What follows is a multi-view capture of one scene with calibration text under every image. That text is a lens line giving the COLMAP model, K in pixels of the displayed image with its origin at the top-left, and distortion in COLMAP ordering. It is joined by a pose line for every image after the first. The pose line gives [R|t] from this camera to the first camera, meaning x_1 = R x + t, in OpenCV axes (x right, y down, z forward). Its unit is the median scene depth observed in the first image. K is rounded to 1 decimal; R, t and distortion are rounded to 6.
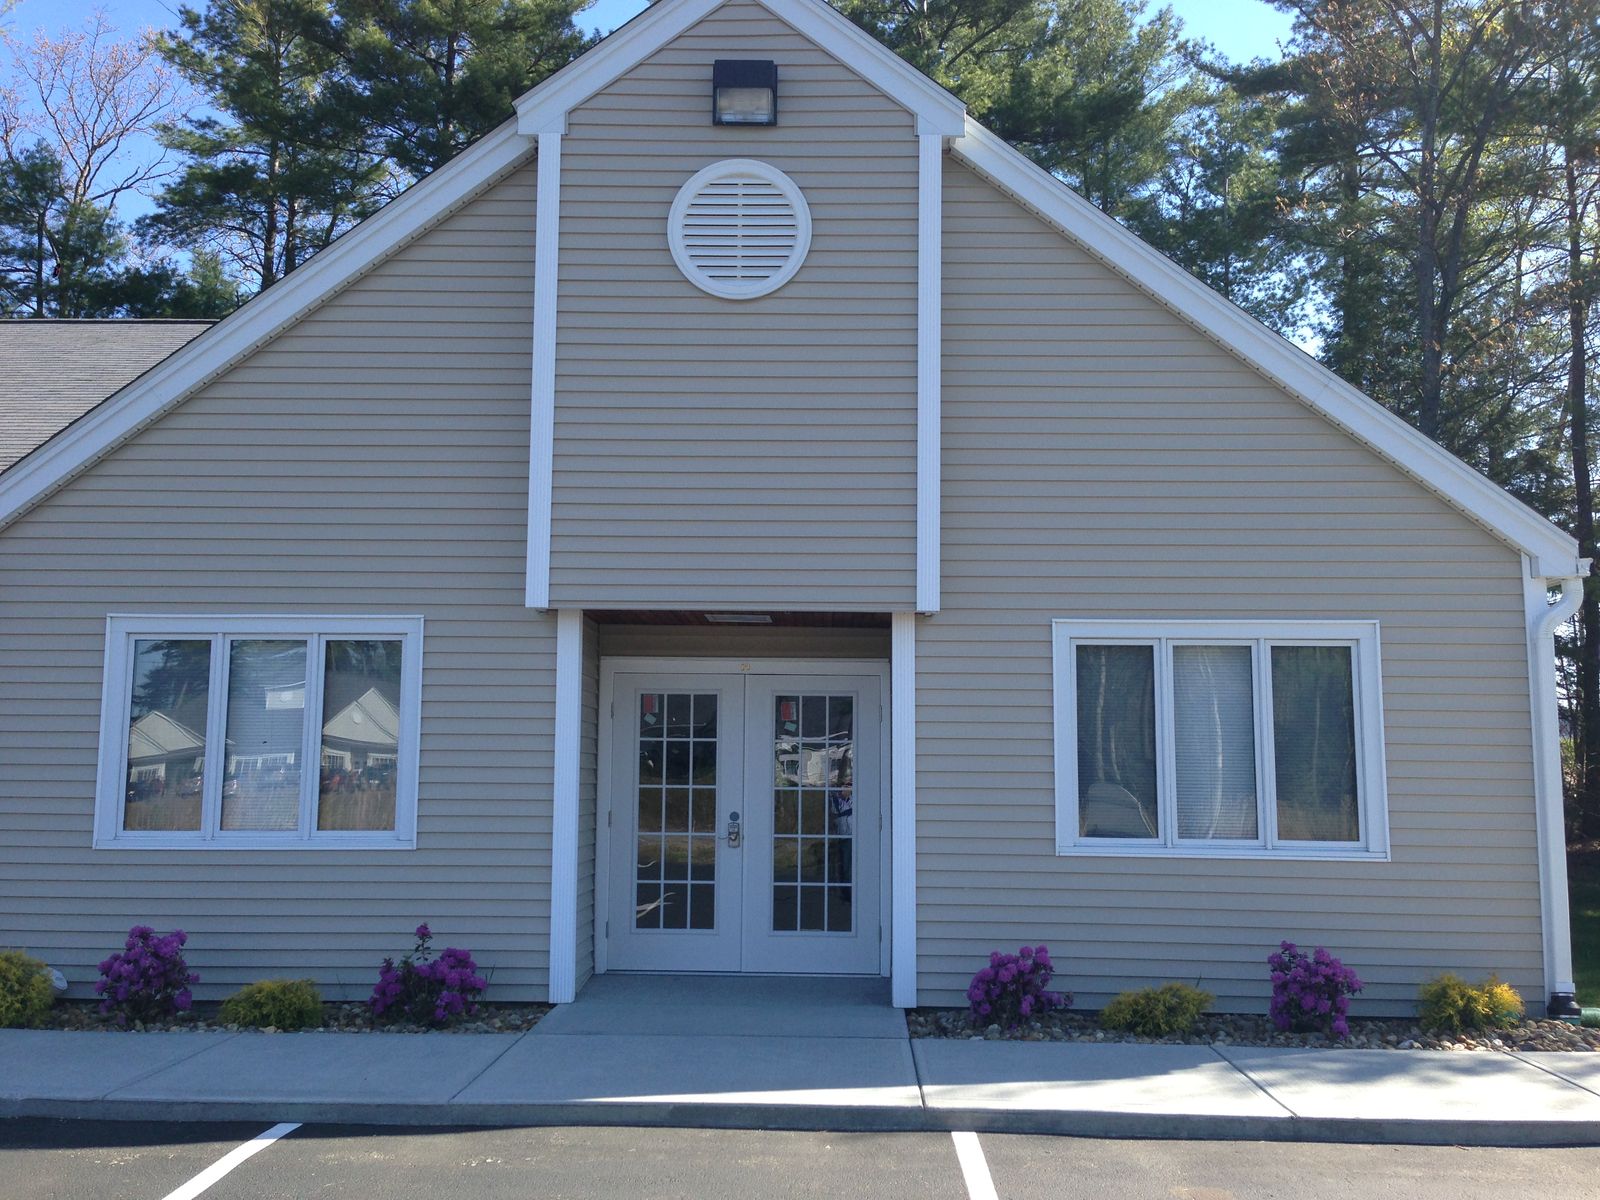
lens RADIAL K [[1458.3, 0, 760.8], [0, 1458.3, 622.9], [0, 0, 1]] dist [0.103948, -0.133658]
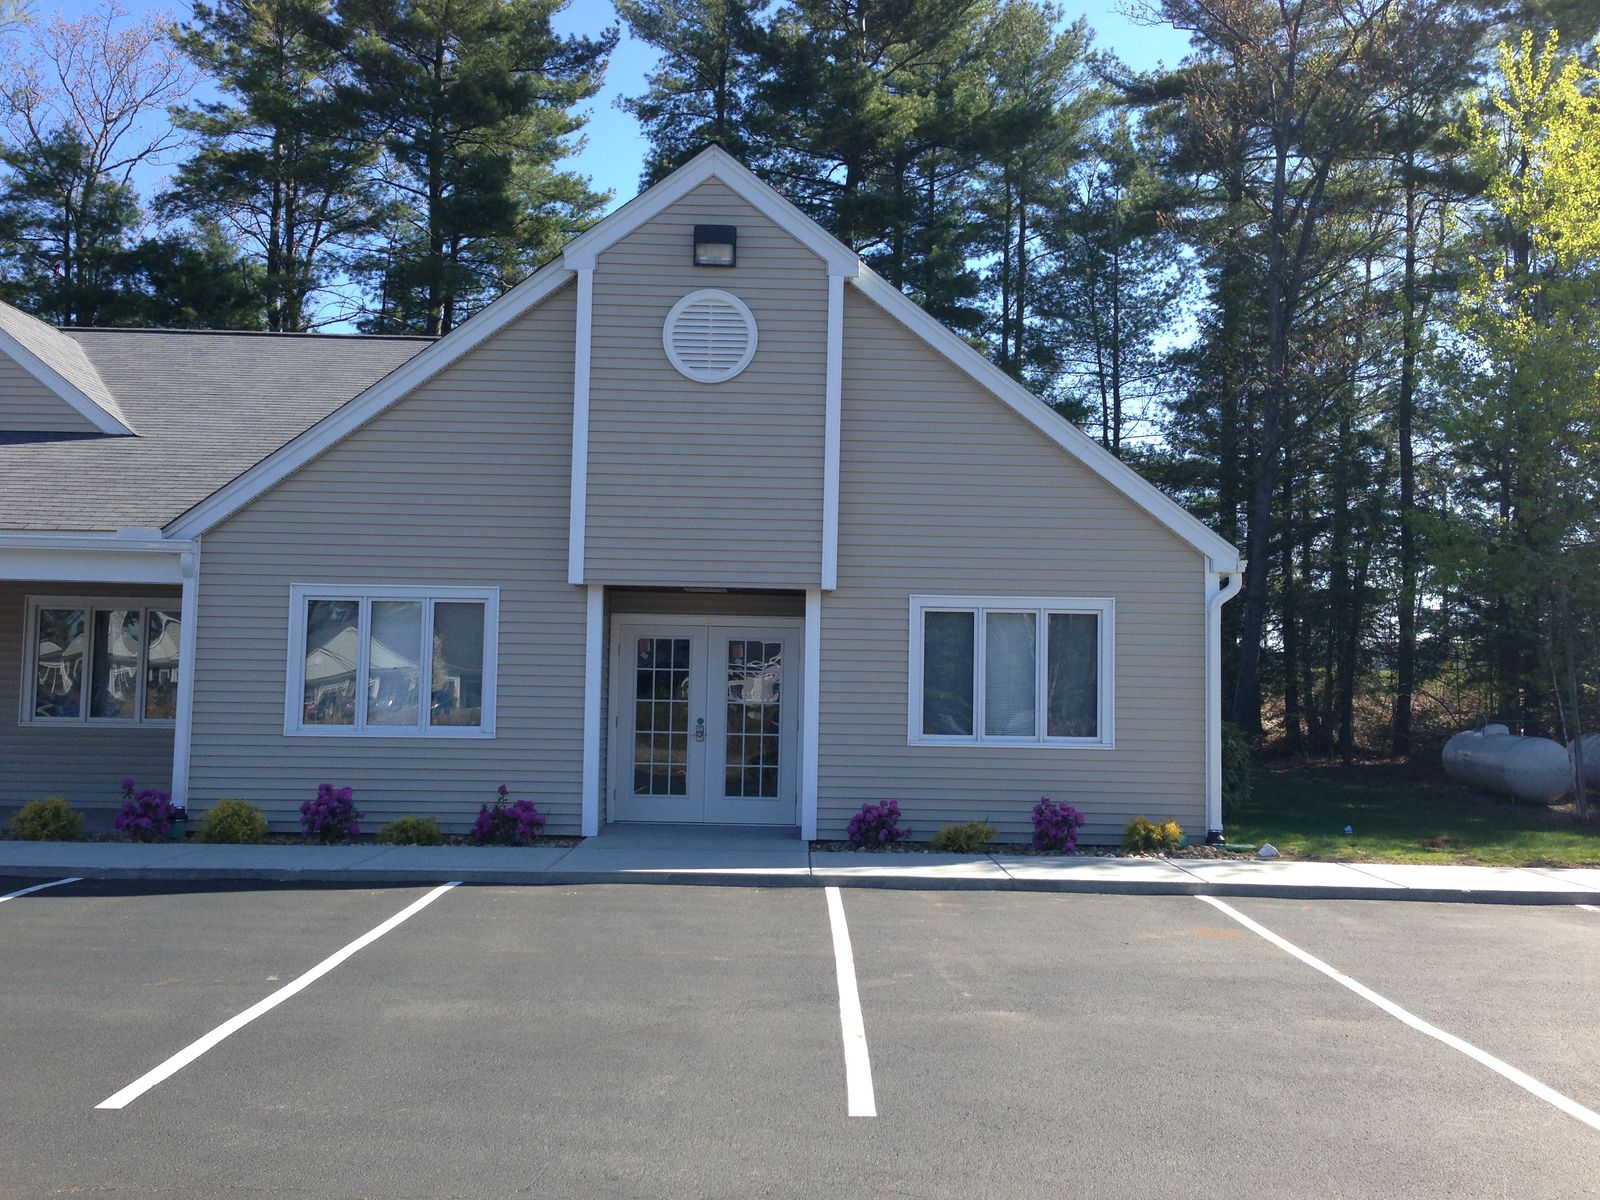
lens RADIAL K [[1438.2, 0, 834.6], [0, 1438.2, 627.2], [0, 0, 1]] dist [0.068197, -0.131165]
pose [[0.995974, 0.013261, 0.088662, -0.014101], [-0.017856, 0.998527, 0.051242, -0.043969], [-0.087851, -0.052619, 0.994743, -0.500486]]
